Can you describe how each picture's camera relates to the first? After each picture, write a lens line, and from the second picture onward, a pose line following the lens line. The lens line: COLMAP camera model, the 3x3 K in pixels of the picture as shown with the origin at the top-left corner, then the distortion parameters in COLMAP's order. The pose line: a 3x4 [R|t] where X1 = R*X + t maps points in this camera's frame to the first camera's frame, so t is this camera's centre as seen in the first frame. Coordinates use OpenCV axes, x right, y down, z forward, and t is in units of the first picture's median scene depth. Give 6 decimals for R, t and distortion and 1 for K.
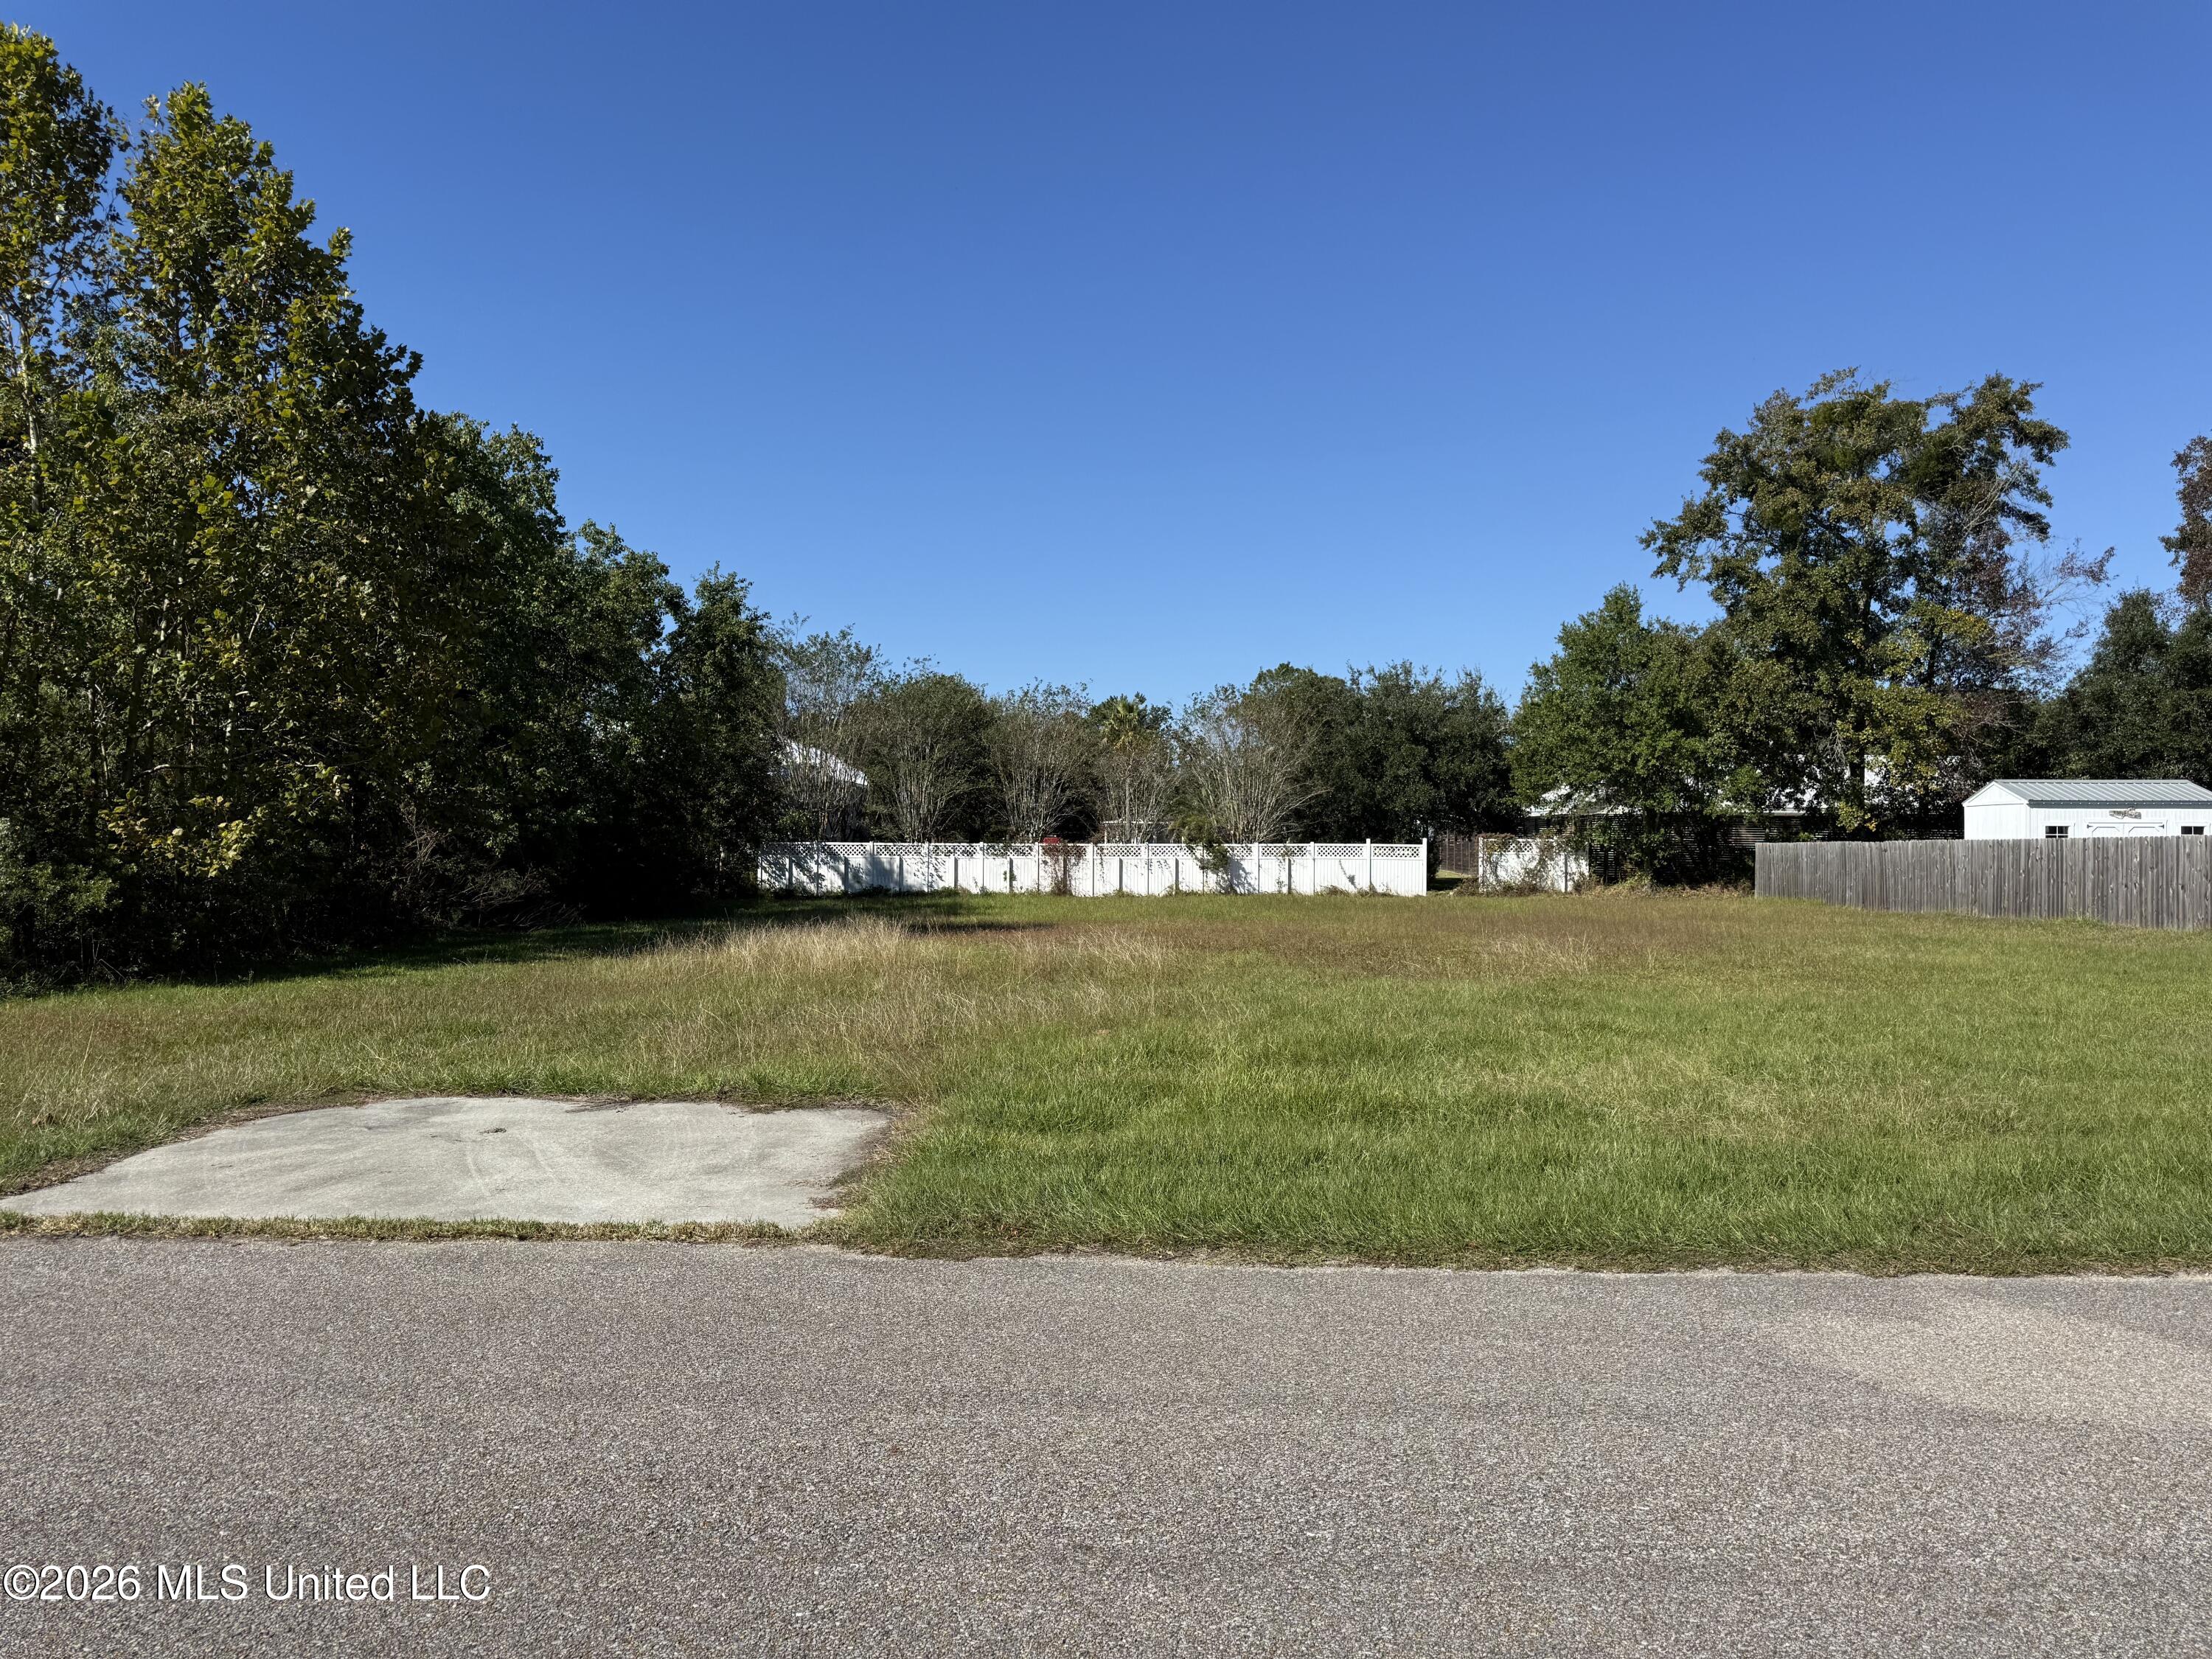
lens RADIAL K [[1505.2, 0, 1089.5], [0, 1505.2, 837.1], [0, 0, 1]] dist [0.035224, -0.033421]
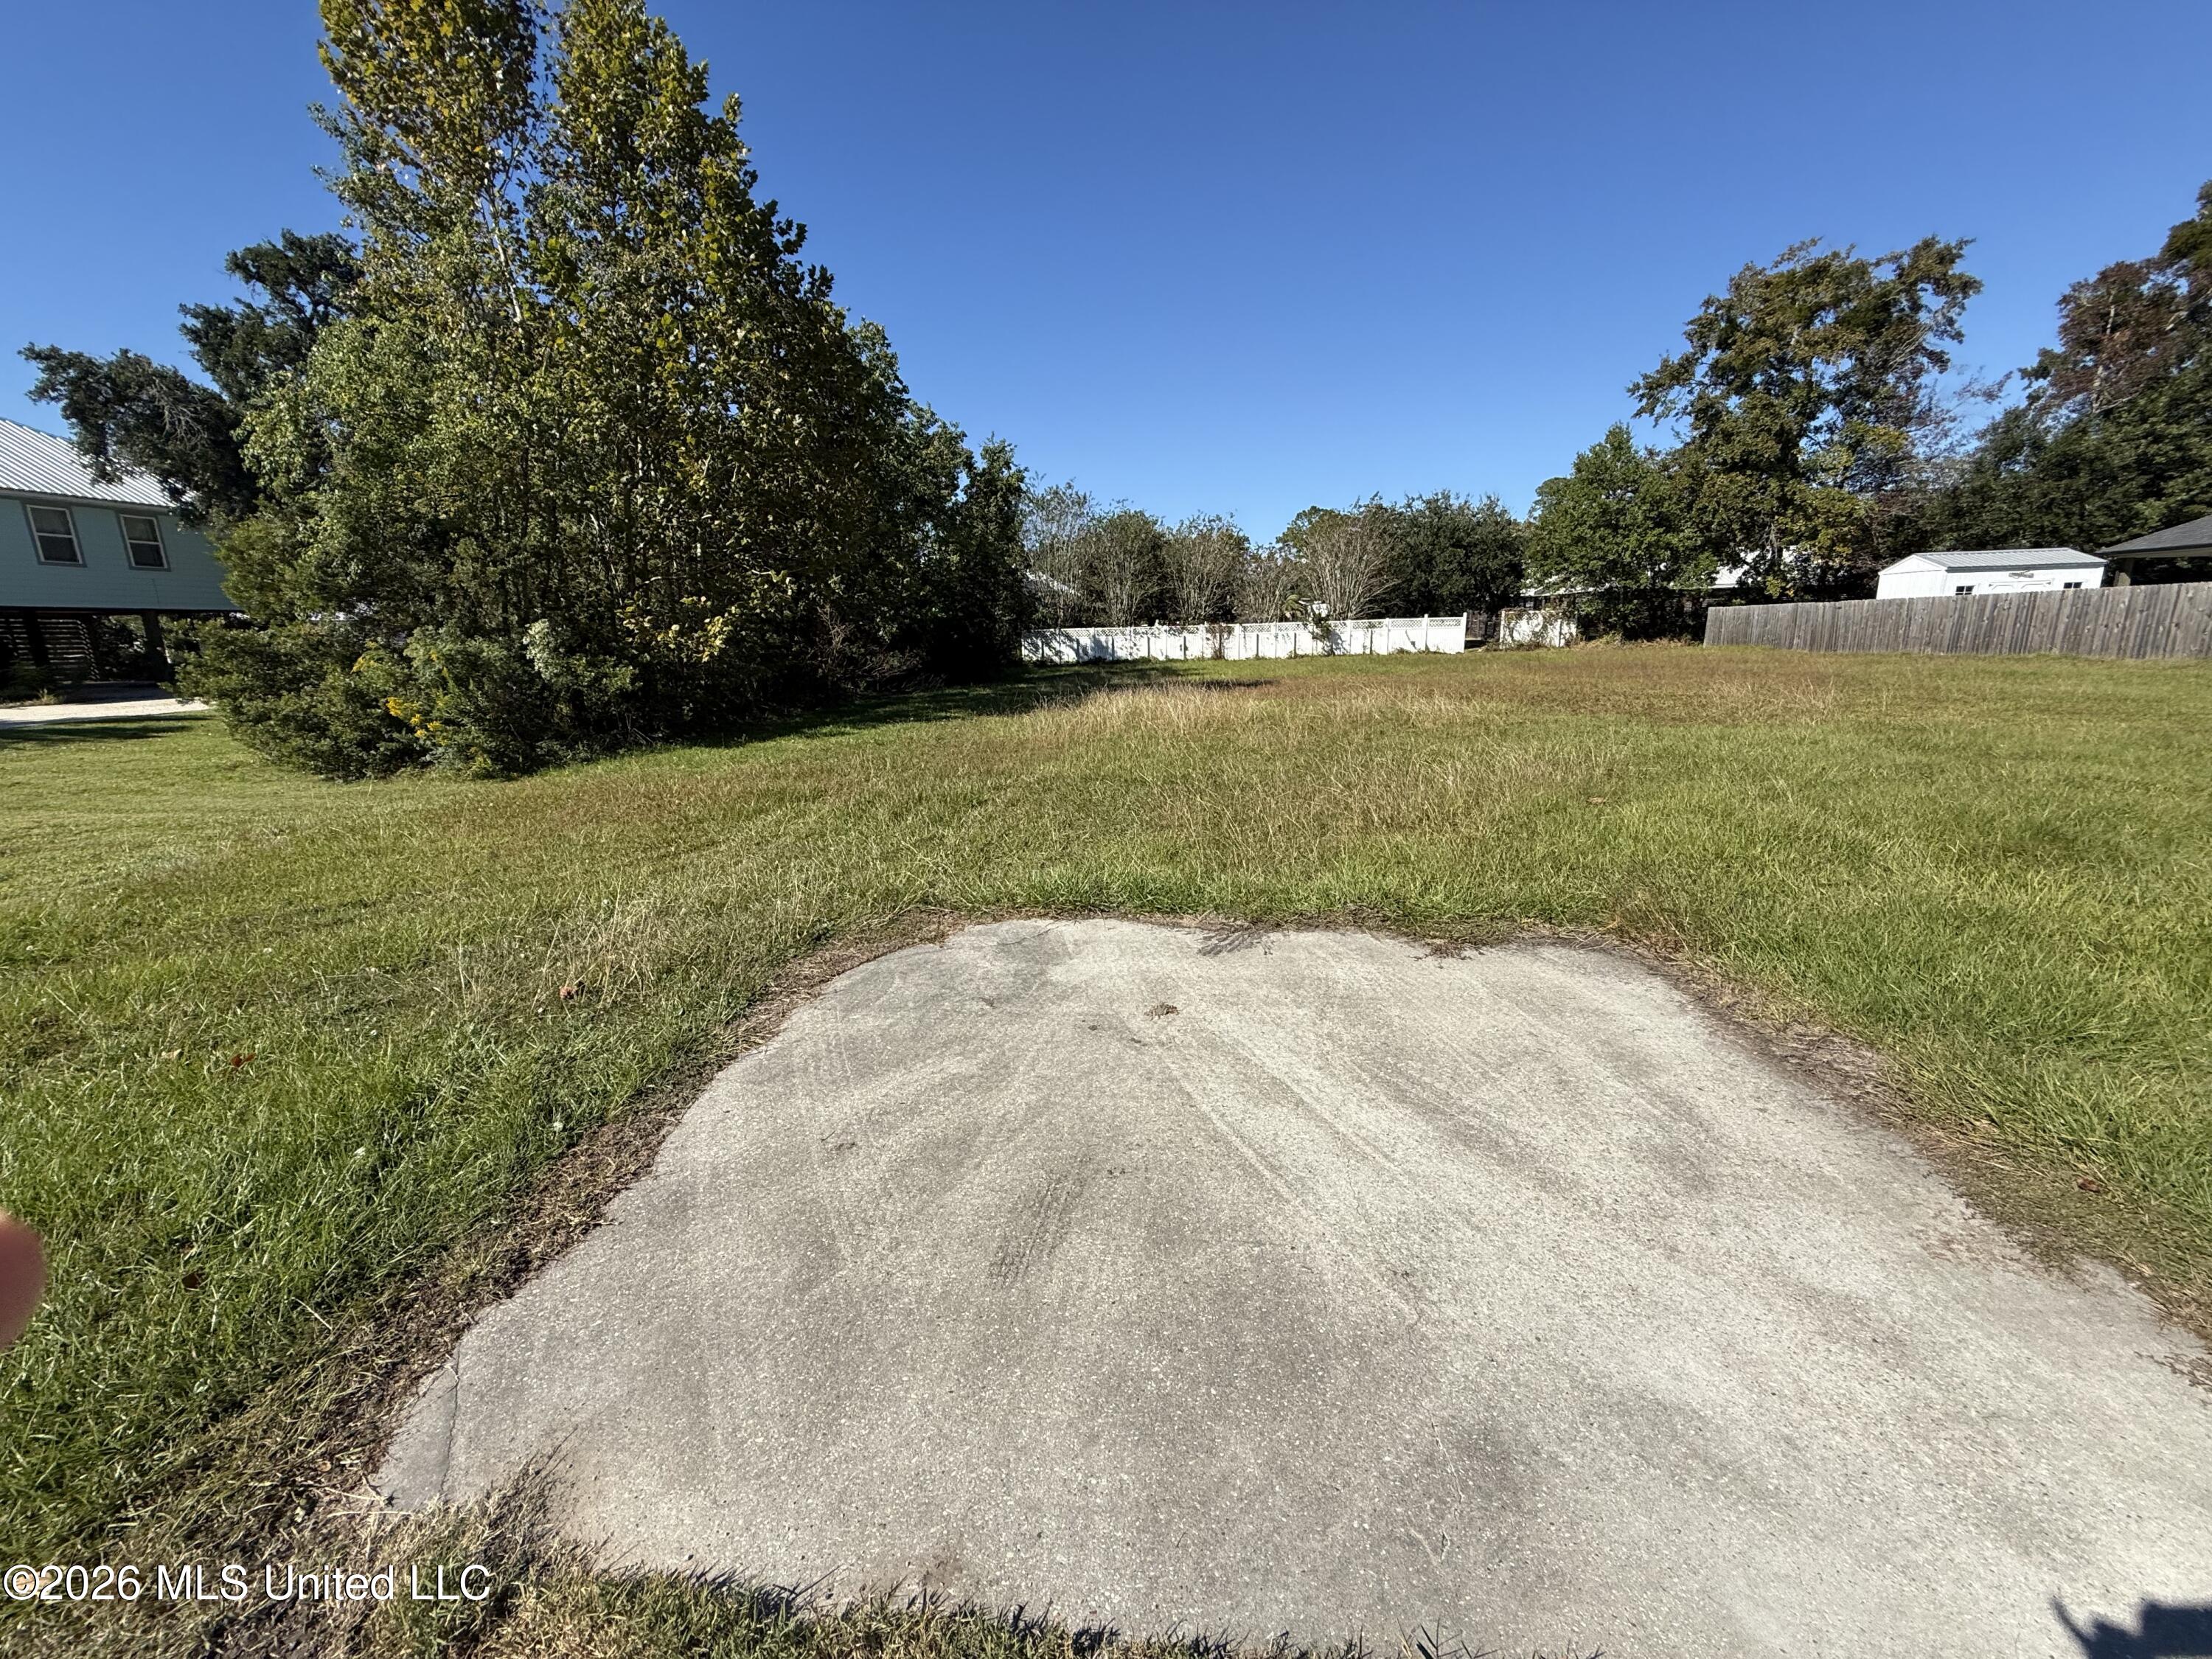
lens RADIAL K [[872.1, 0, 1110.9], [0, 872.1, 827.2], [0, 0, 1]] dist [0.000720, 0.000693]
pose [[0.996491, -0.014036, -0.082518, -0.060377], [0.032273, 0.974043, 0.224049, 0.002674], [0.077231, -0.225926, 0.971078, 0.094342]]
